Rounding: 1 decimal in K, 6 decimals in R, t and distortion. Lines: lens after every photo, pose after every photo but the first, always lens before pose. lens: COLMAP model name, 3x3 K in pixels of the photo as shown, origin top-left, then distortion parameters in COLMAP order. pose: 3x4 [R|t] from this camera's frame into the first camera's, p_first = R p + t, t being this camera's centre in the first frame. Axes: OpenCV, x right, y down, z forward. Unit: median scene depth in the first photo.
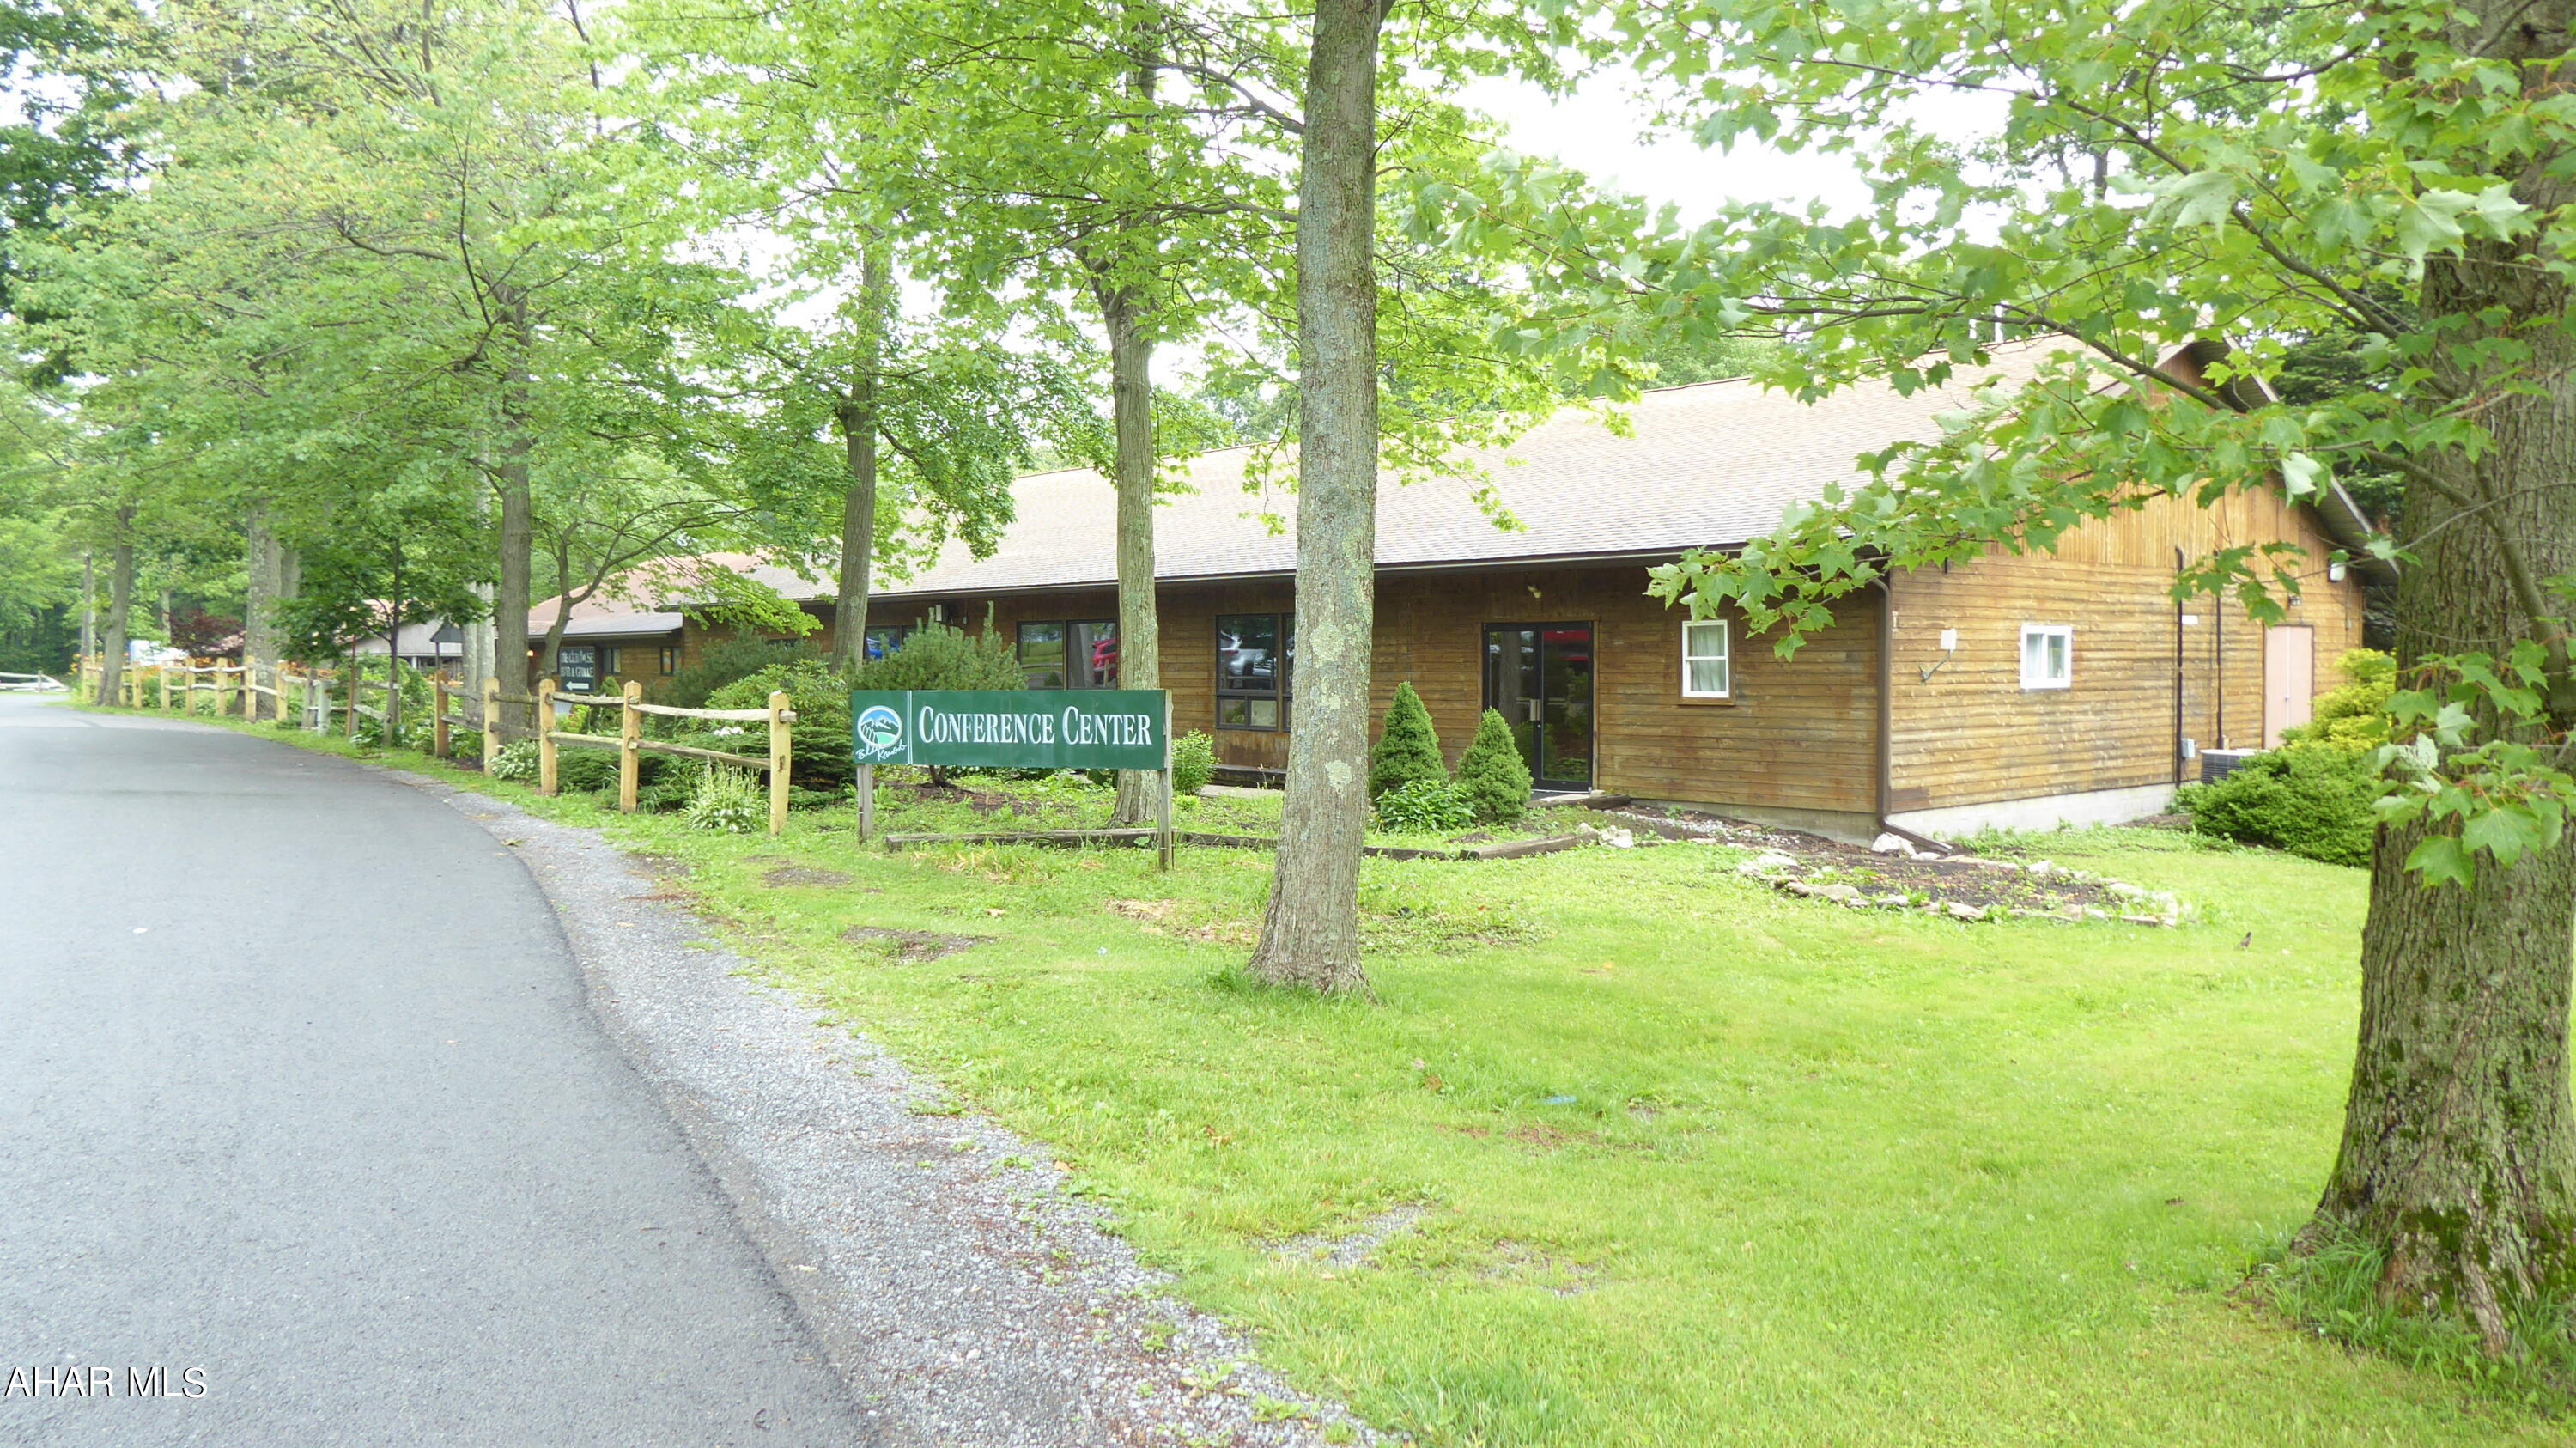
lens RADIAL K [[1940.0, 0, 1288.0], [0, 1940.0, 724.0], [0, 0, 1]] dist [0.007441, 0.004577]
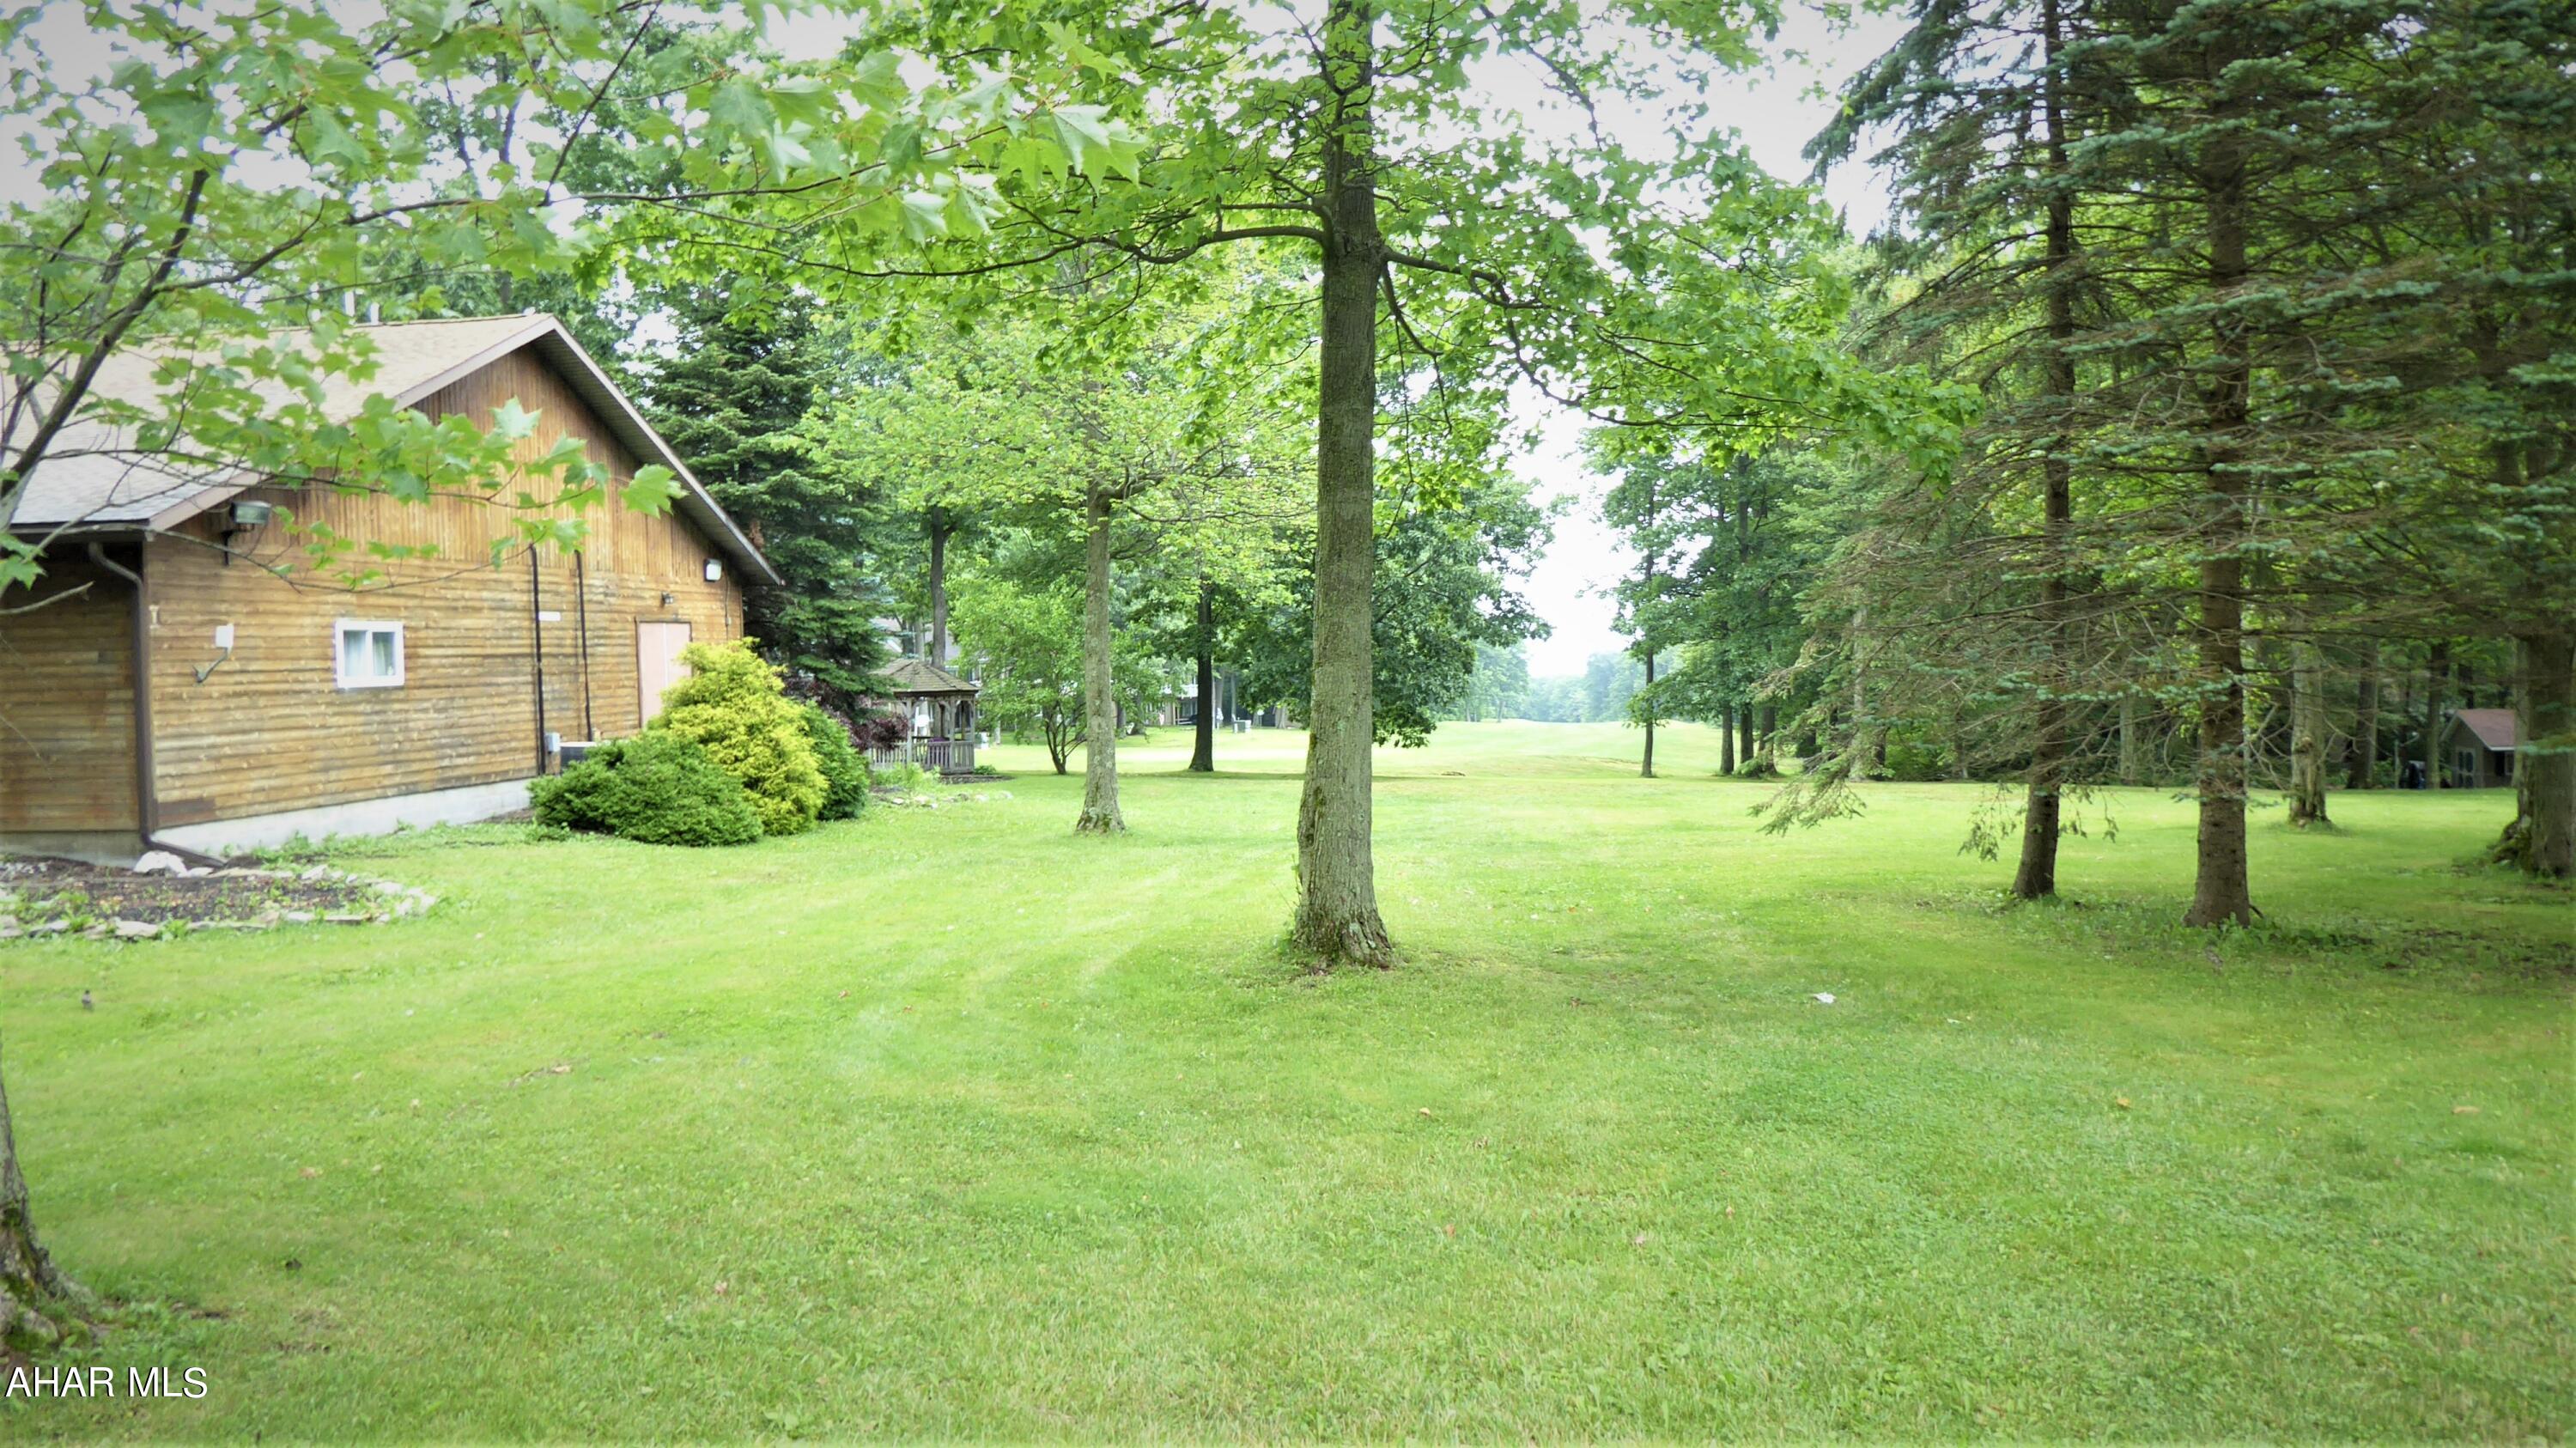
lens RADIAL K [[1940.0, 0, 1288.0], [0, 1940.0, 724.0], [0, 0, 1]] dist [0.007441, 0.004577]
pose [[0.762240, -0.040992, 0.645995, 0.114395], [0.042793, 0.999001, 0.012899, 0.007265], [-0.645878, 0.017811, 0.763233, -0.030728]]
